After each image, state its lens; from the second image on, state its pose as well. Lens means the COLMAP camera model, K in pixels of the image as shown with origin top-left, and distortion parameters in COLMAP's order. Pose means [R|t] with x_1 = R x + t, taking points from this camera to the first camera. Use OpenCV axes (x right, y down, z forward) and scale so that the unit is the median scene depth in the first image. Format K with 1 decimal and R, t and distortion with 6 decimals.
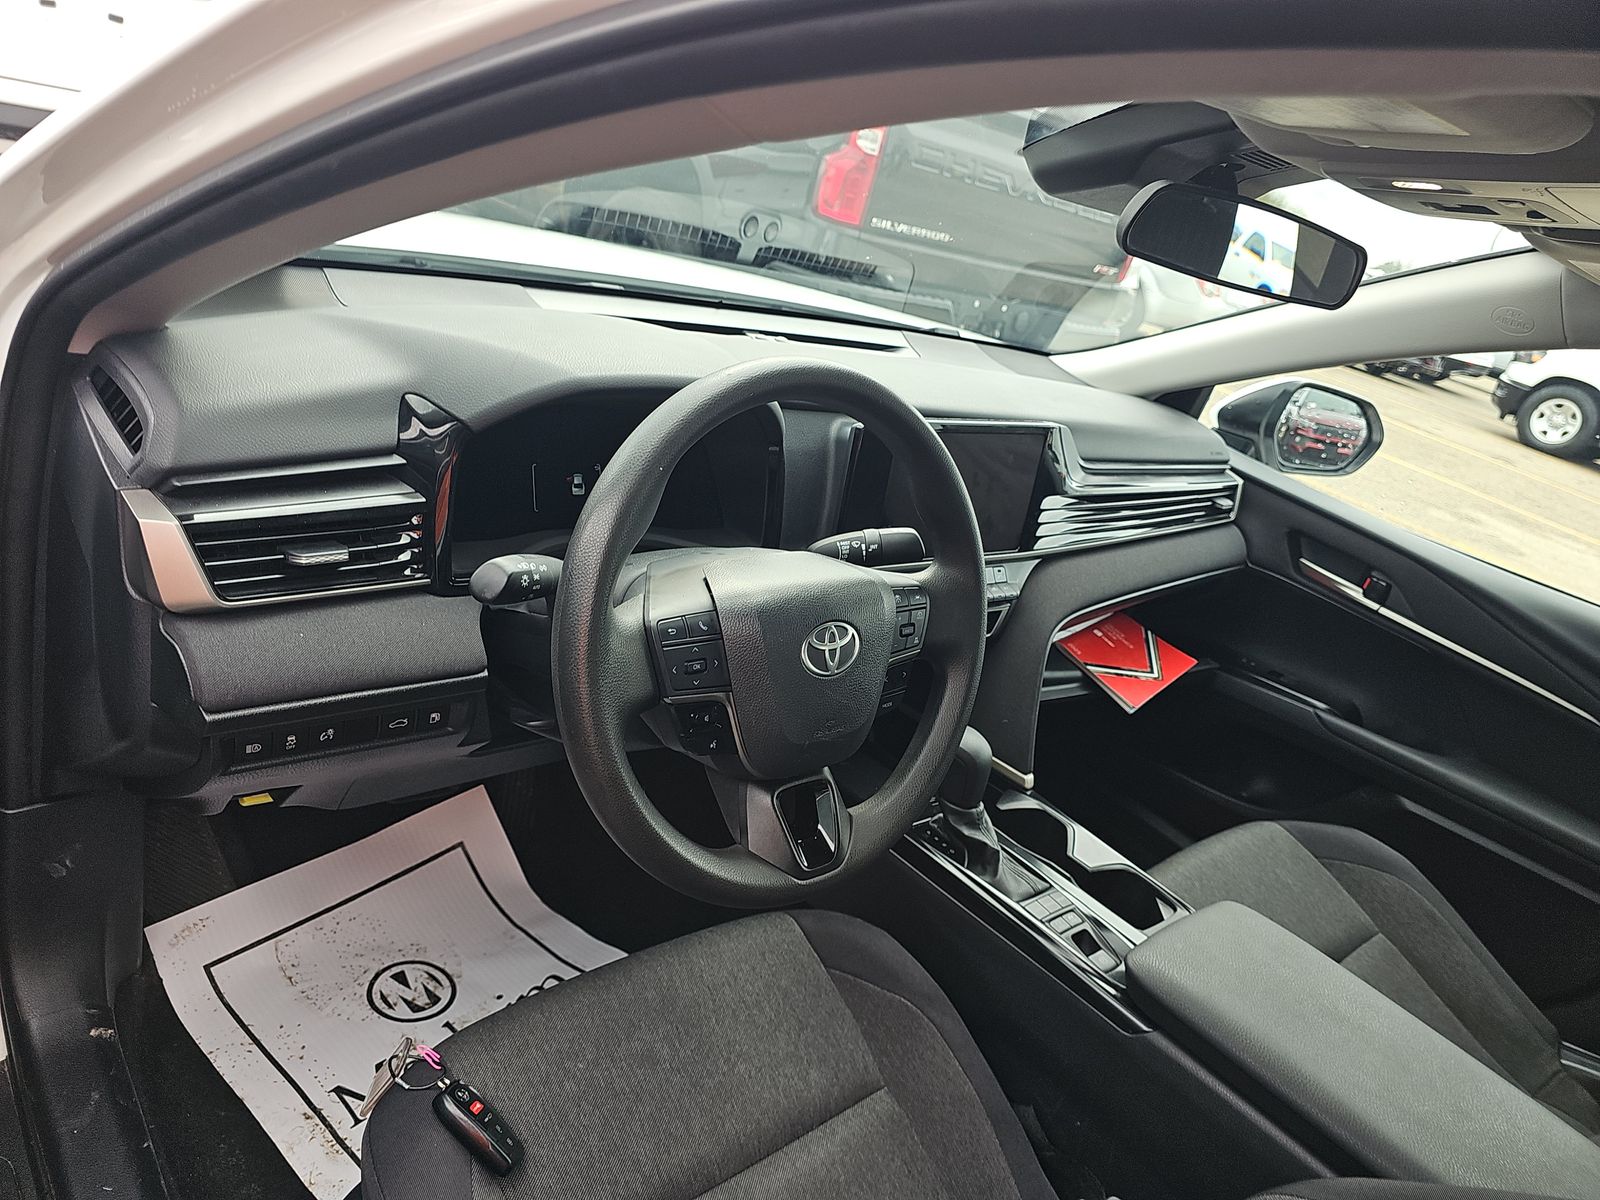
lens RADIAL K [[1076.3, 0, 800.0], [0, 1076.3, 600.0], [0, 0, 1]] dist [0.046613, -0.056475]
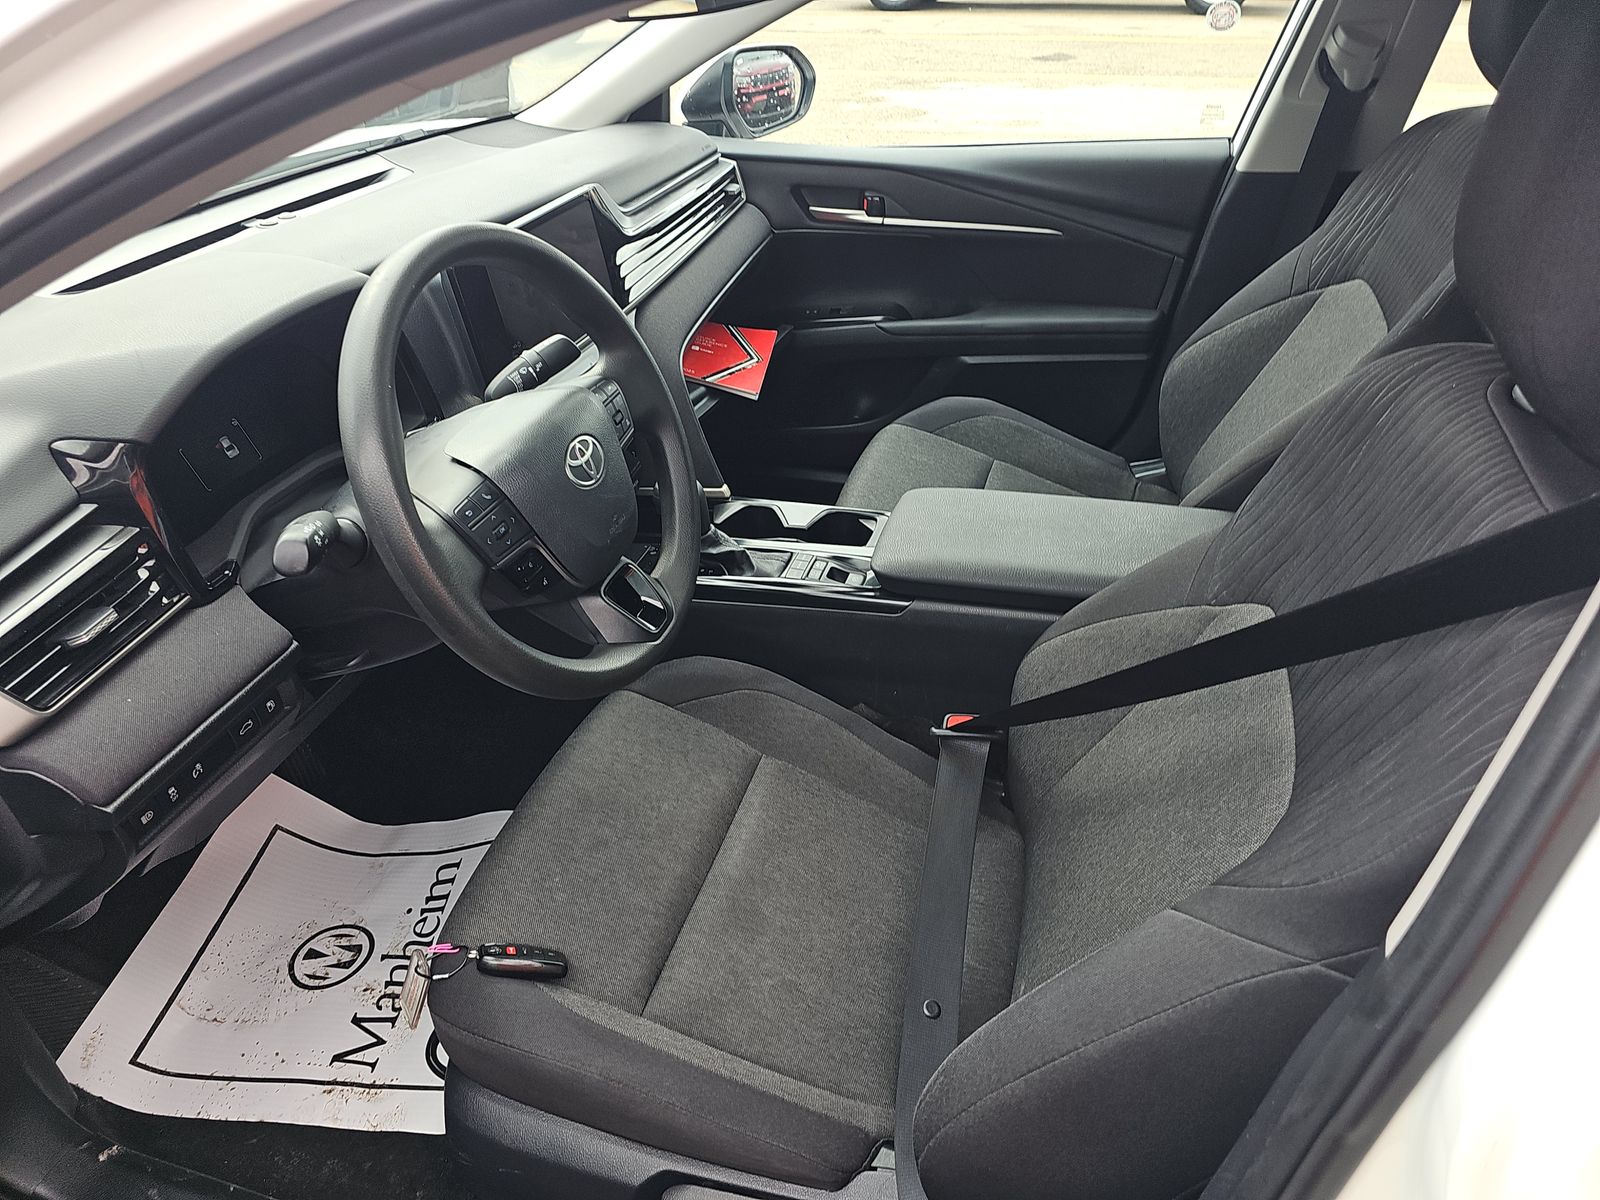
lens RADIAL K [[1056.4, 0, 811.1], [0, 1056.4, 574.9], [0, 0, 1]] dist [0.063607, -0.062266]
pose [[0.801964, -0.519387, 0.295112, -0.091446], [0.446048, 0.849249, 0.282519, -0.033402], [-0.397360, -0.094936, 0.912739, -0.081218]]
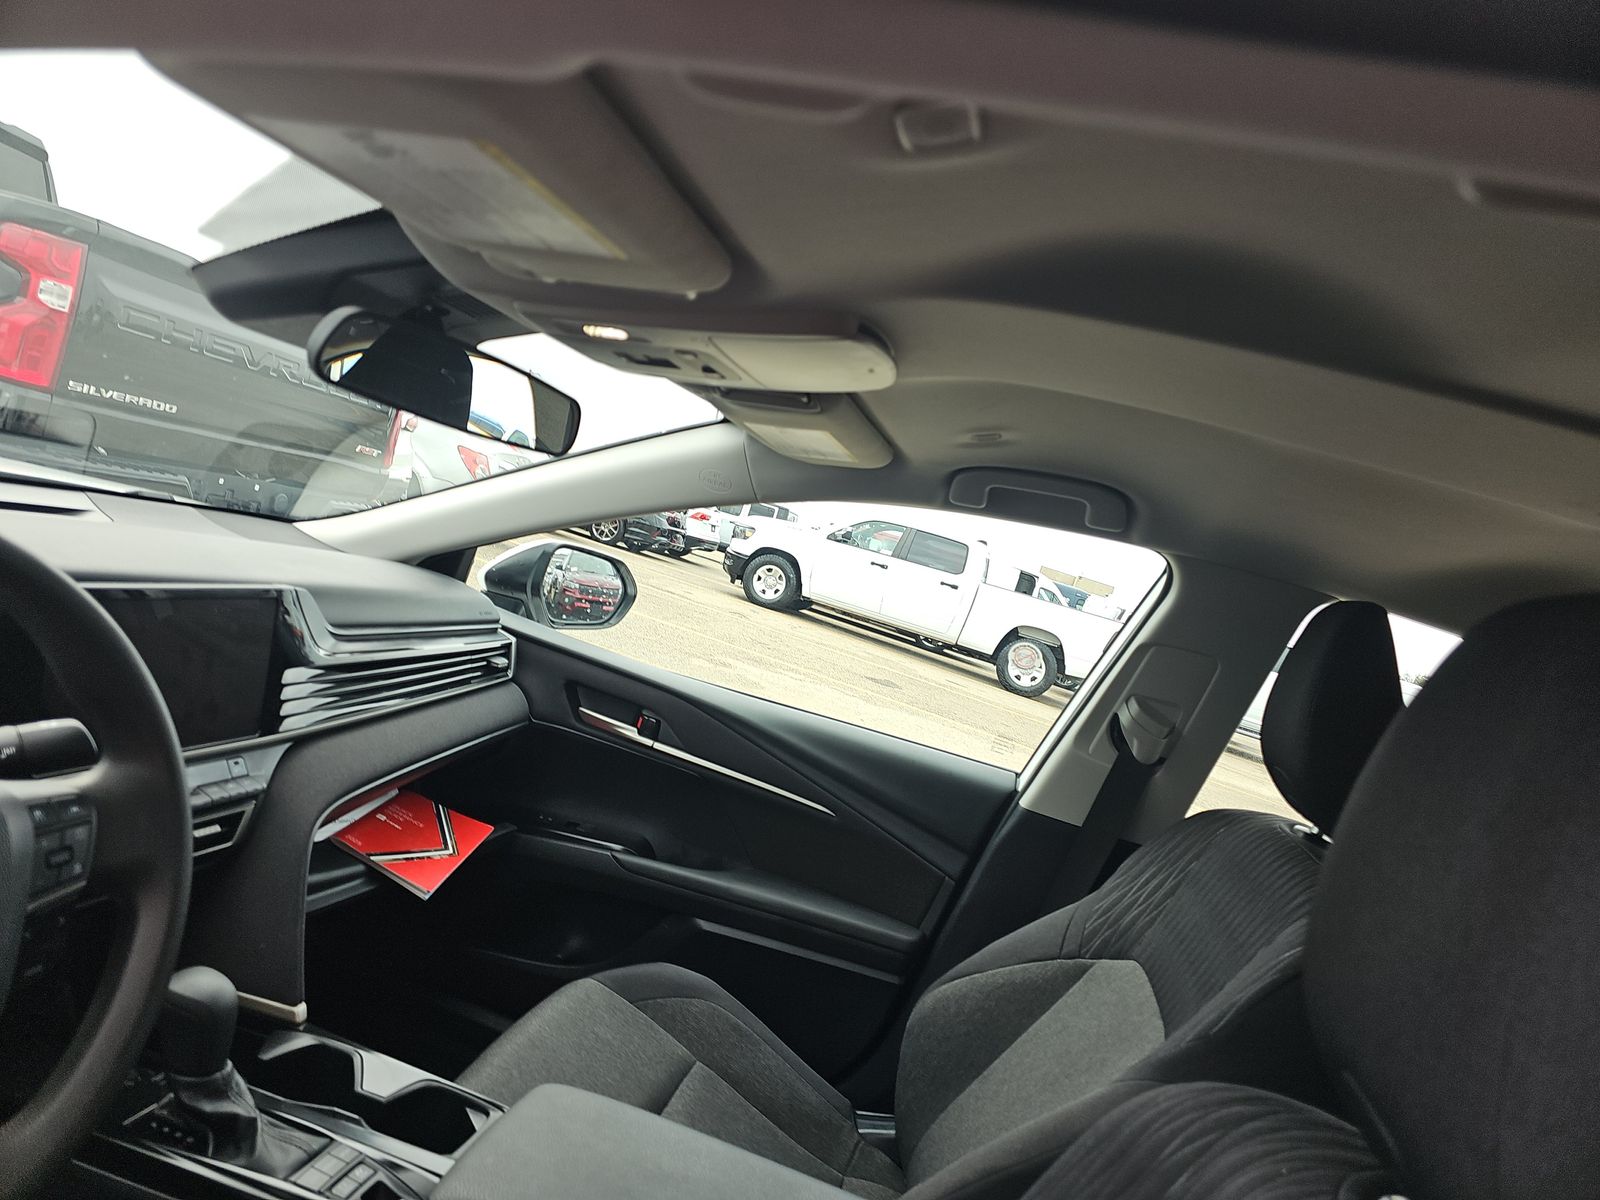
lens RADIAL K [[1065.8, 0, 790.0], [0, 1065.8, 601.2], [0, 0, 1]] dist [0.066182, -0.068713]
pose [[0.811033, -0.068307, 0.580999, 0.052976], [0.163156, 0.980163, -0.112518, 0.012920], [-0.561788, 0.186049, 0.806089, 0.063549]]
